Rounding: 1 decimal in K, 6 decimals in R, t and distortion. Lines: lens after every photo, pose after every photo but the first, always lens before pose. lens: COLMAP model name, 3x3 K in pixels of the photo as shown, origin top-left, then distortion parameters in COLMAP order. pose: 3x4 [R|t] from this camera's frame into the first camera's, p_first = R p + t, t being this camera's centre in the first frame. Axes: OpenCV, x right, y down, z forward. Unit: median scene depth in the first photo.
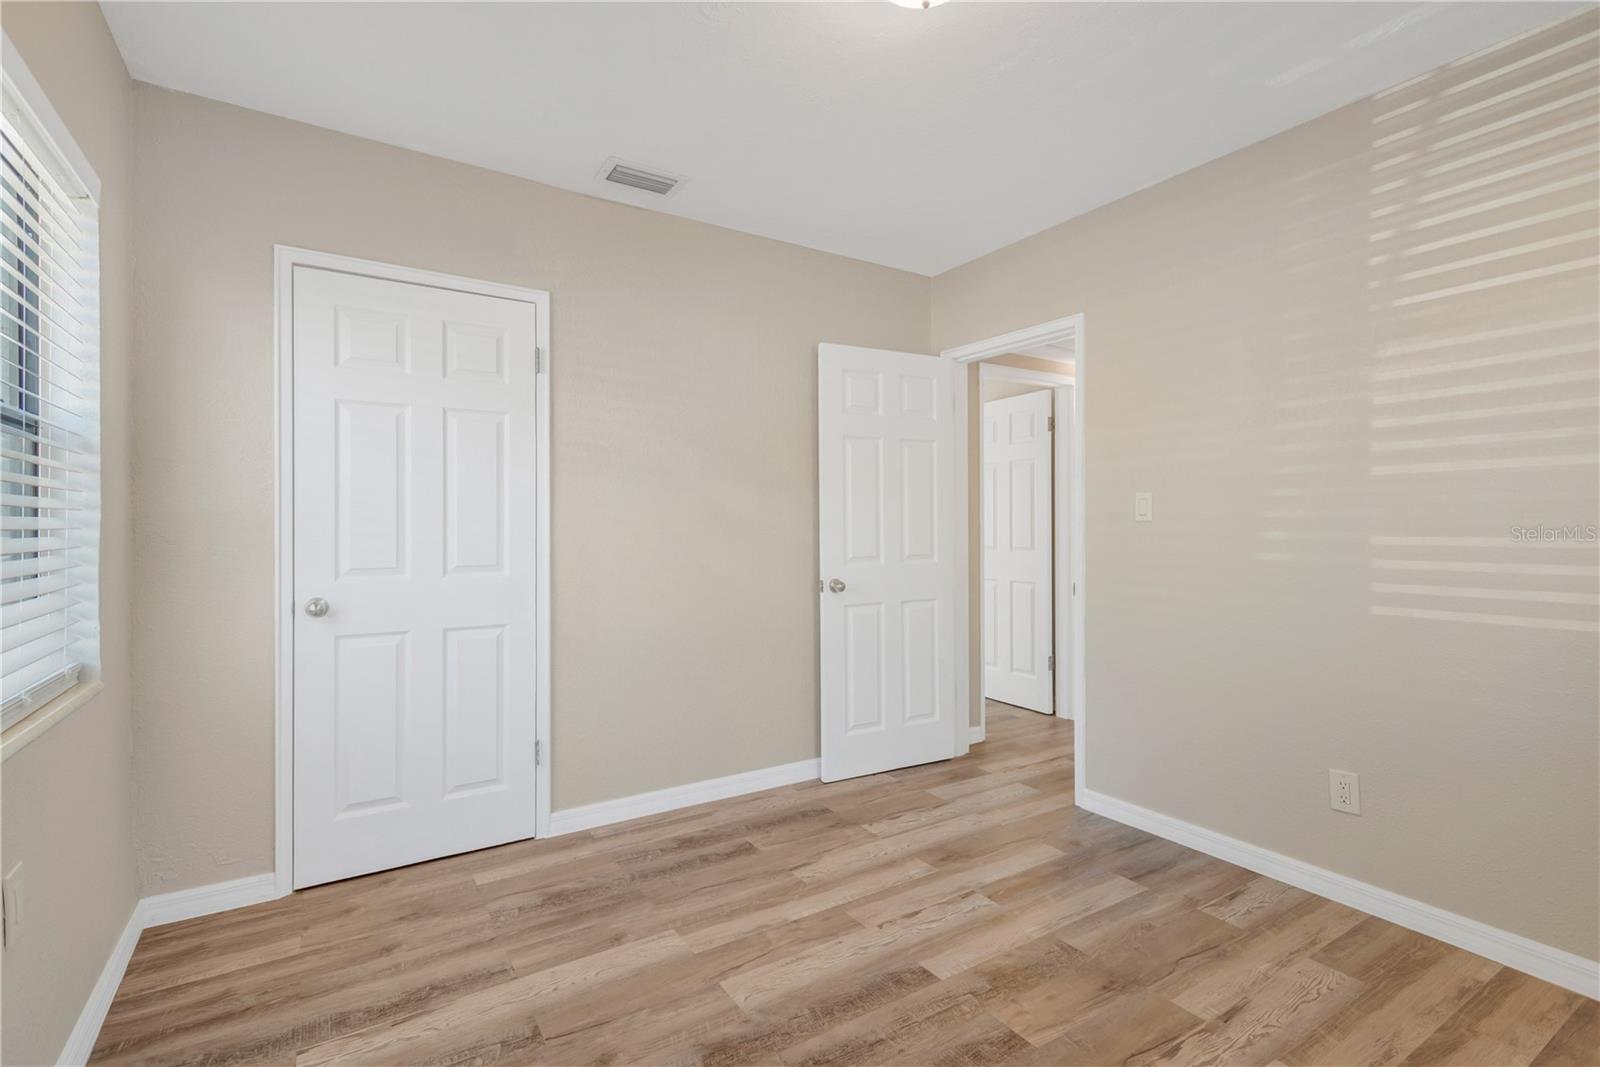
lens RADIAL K [[748.0, 0, 801.7], [0, 748.0, 529.7], [0, 0, 1]] dist [0.005634, -0.000123]
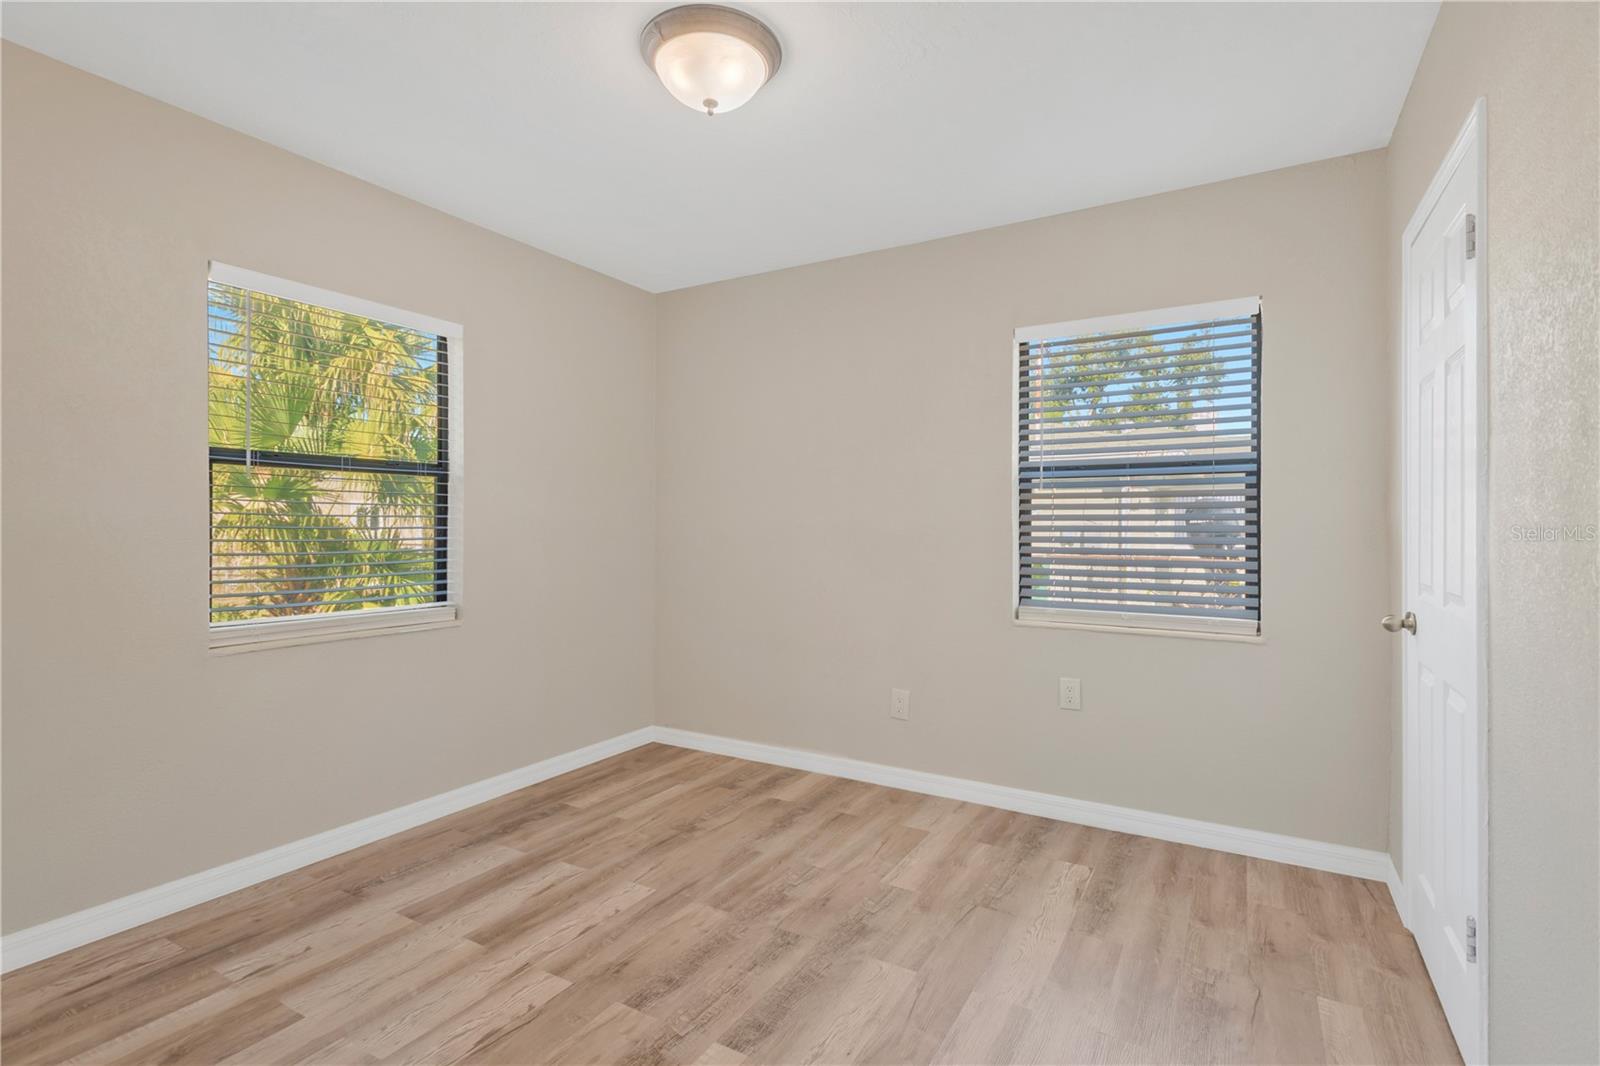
lens RADIAL K [[748.0, 0, 801.7], [0, 748.0, 529.2], [0, 0, 1]] dist [0.005634, -0.000123]
pose [[-0.893454, -0.001825, -0.449150, 0.509748], [-0.003100, 0.999993, 0.002103, -0.009615], [0.449143, 0.003271, -0.893454, 1.892445]]
